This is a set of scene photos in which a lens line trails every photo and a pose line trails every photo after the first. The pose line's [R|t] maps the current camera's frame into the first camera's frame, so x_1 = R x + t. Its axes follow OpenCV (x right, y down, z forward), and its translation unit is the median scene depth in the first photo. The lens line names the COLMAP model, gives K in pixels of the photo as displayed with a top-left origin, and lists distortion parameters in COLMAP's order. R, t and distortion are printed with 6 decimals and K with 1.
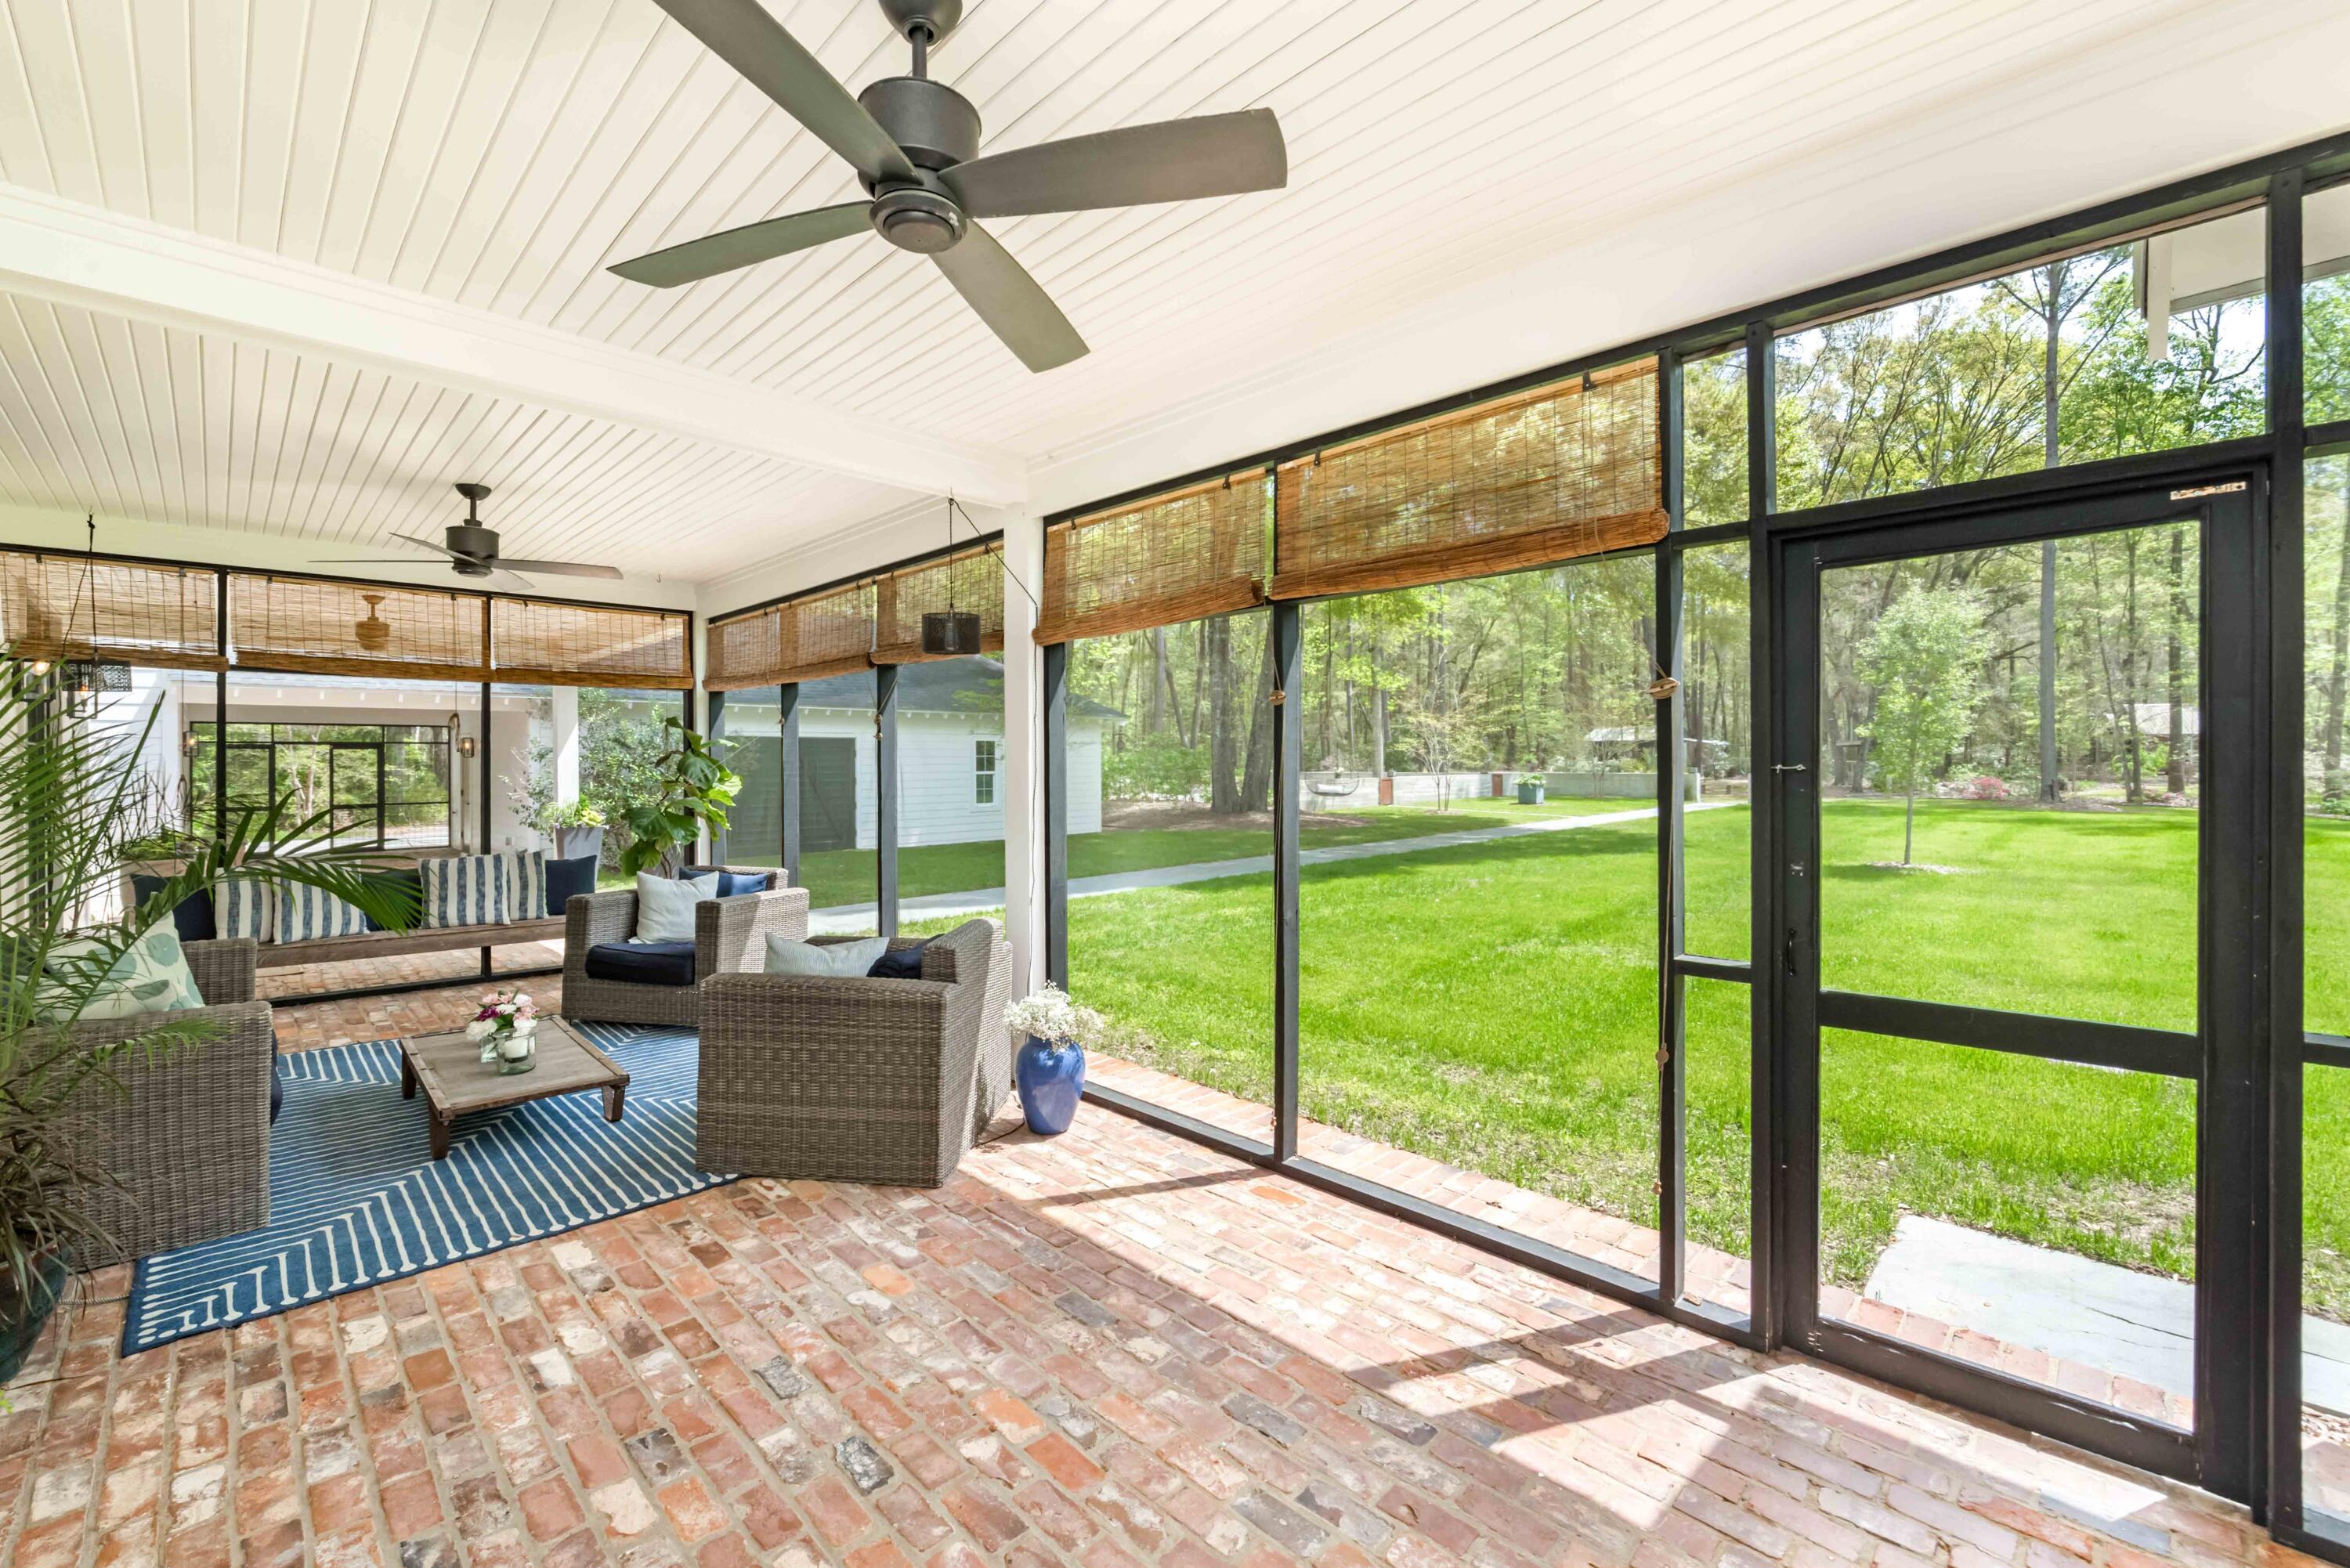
lens RADIAL K [[959.0, 0, 1164.9], [0, 959.0, 777.2], [0, 0, 1]] dist [-0.013377, -0.000131]
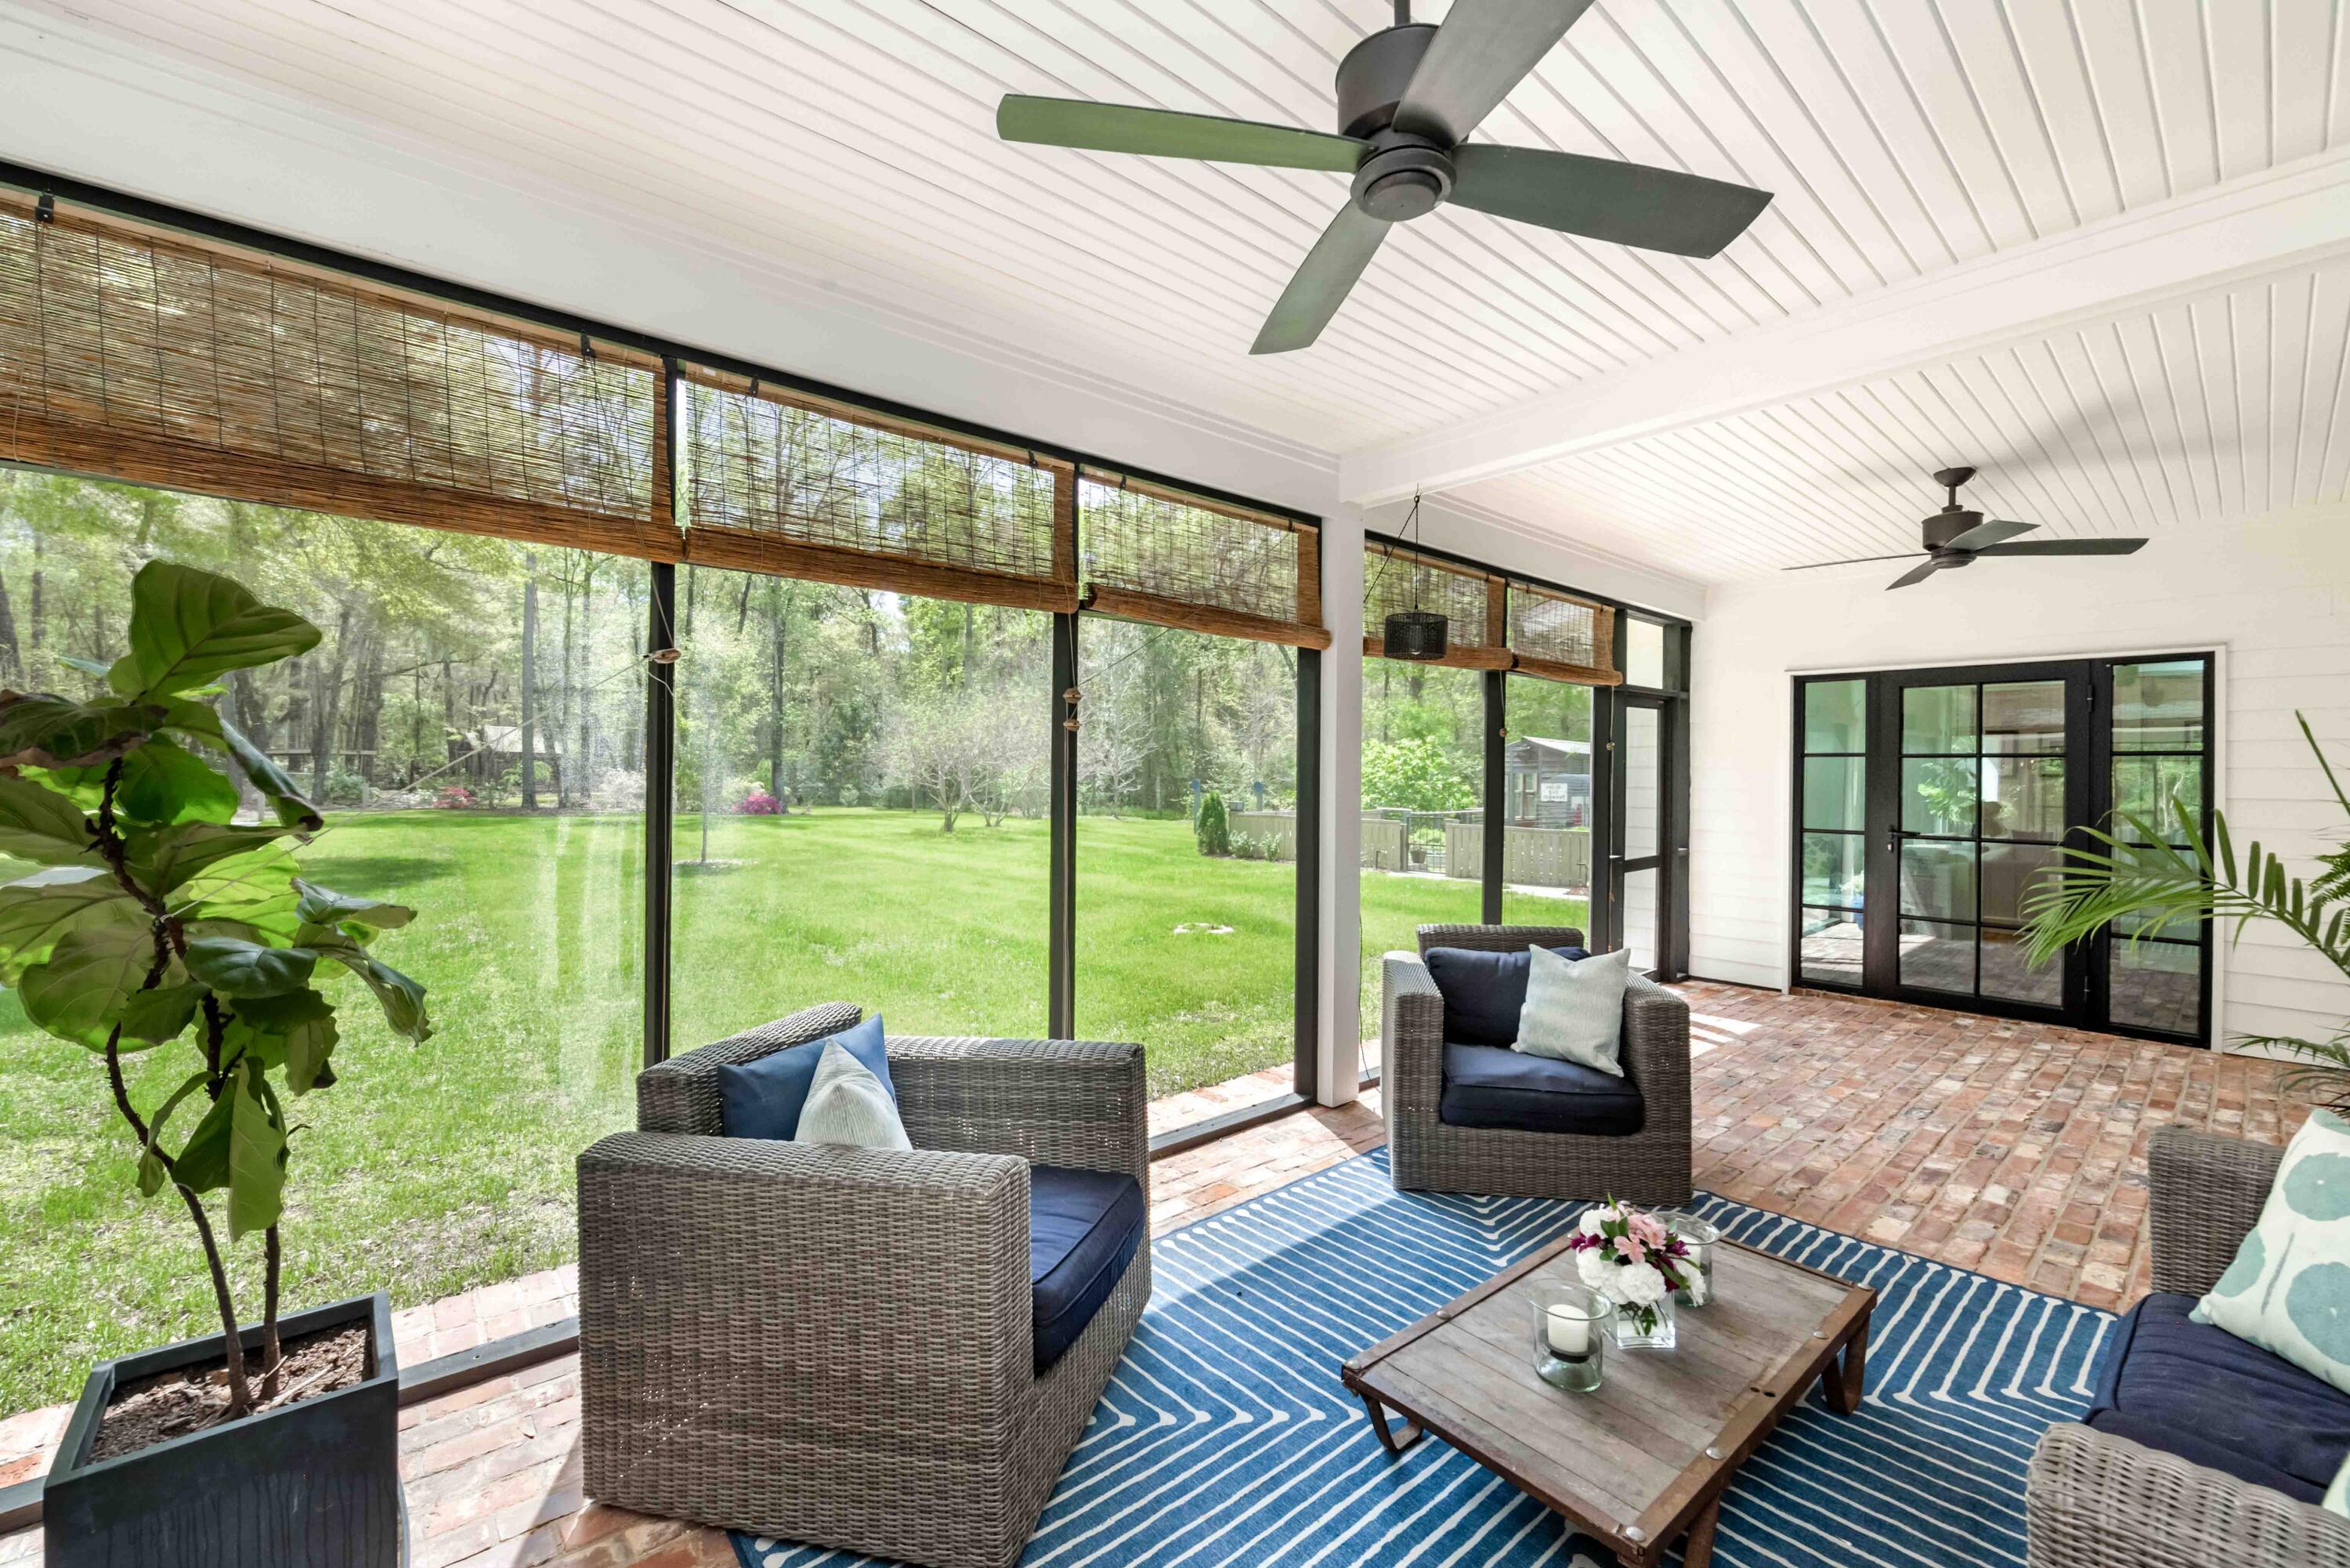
lens RADIAL K [[959.0, 0, 1163.3], [0, 959.0, 774.7], [0, 0, 1]] dist [-0.013377, -0.000131]
pose [[0.081148, 0.001886, 0.996700, -1.860317], [0.013102, 0.999910, -0.002958, -0.018088], [-0.996616, 0.013299, 0.081116, 1.824254]]
